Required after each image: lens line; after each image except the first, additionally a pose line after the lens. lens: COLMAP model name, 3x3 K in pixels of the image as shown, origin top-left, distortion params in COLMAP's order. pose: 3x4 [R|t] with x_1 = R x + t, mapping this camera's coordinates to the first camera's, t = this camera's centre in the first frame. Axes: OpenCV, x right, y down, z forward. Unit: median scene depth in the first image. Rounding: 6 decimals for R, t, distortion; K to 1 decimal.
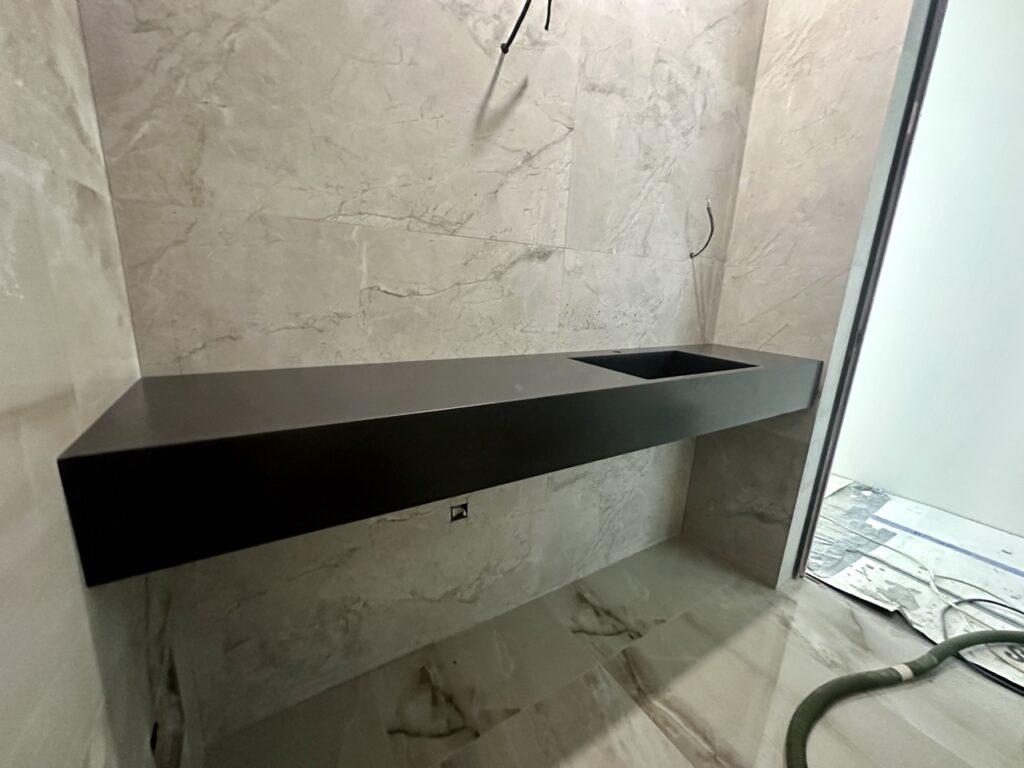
lens RADIAL K [[408.2, 0, 509.6], [0, 408.2, 382.9], [0, 0, 1]] dist [-0.003420, 0.000834]
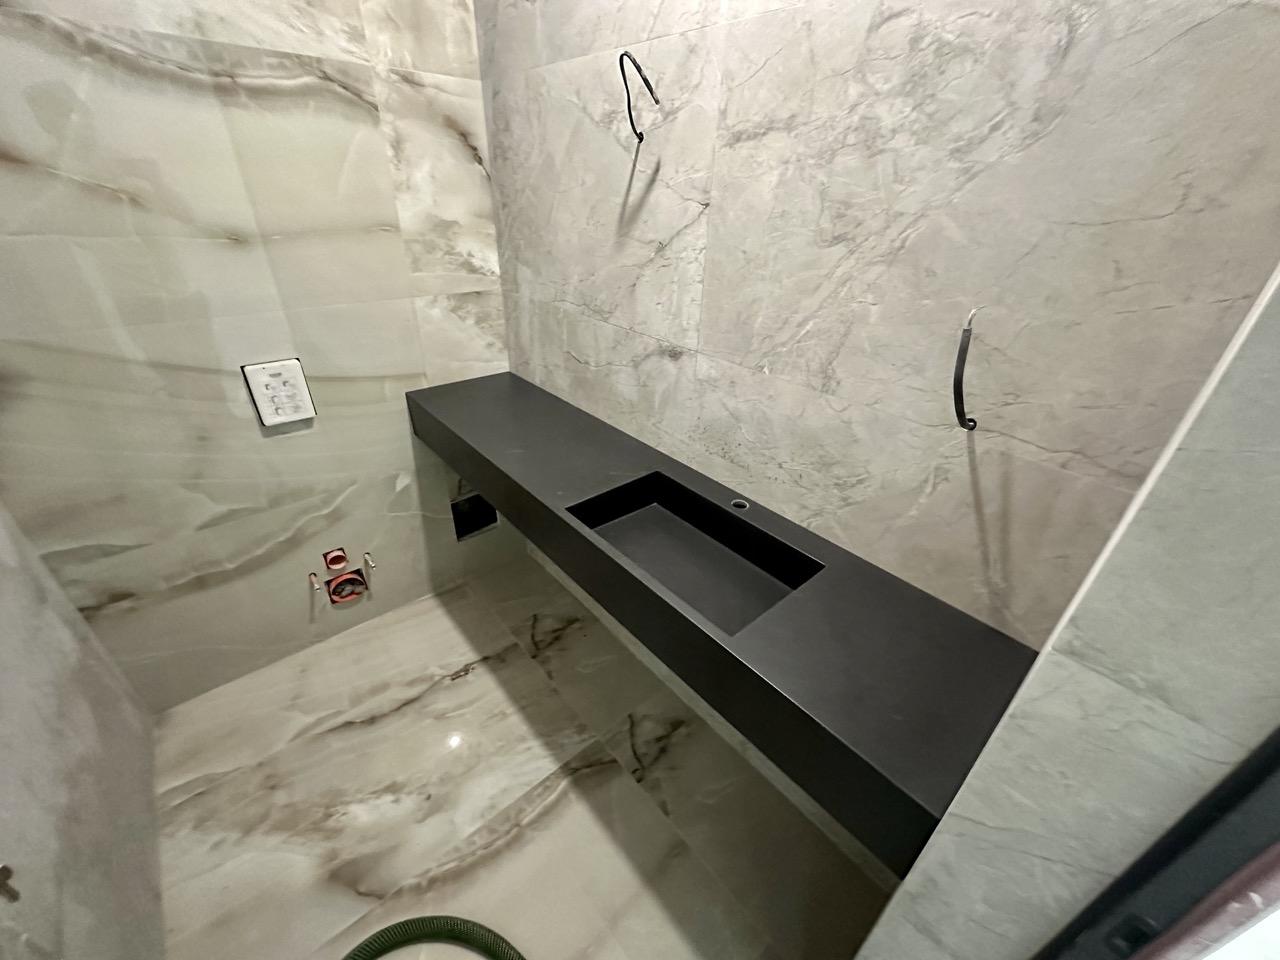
lens RADIAL K [[510.2, 0, 635.7], [0, 510.2, 477.6], [0, 0, 1]] dist [-0.003420, 0.000834]
pose [[0.154895, 0.456772, -0.875995, 1.243208], [-0.252144, 0.875609, 0.411986, -0.551163], [0.955212, 0.157062, 0.250800, 0.734083]]
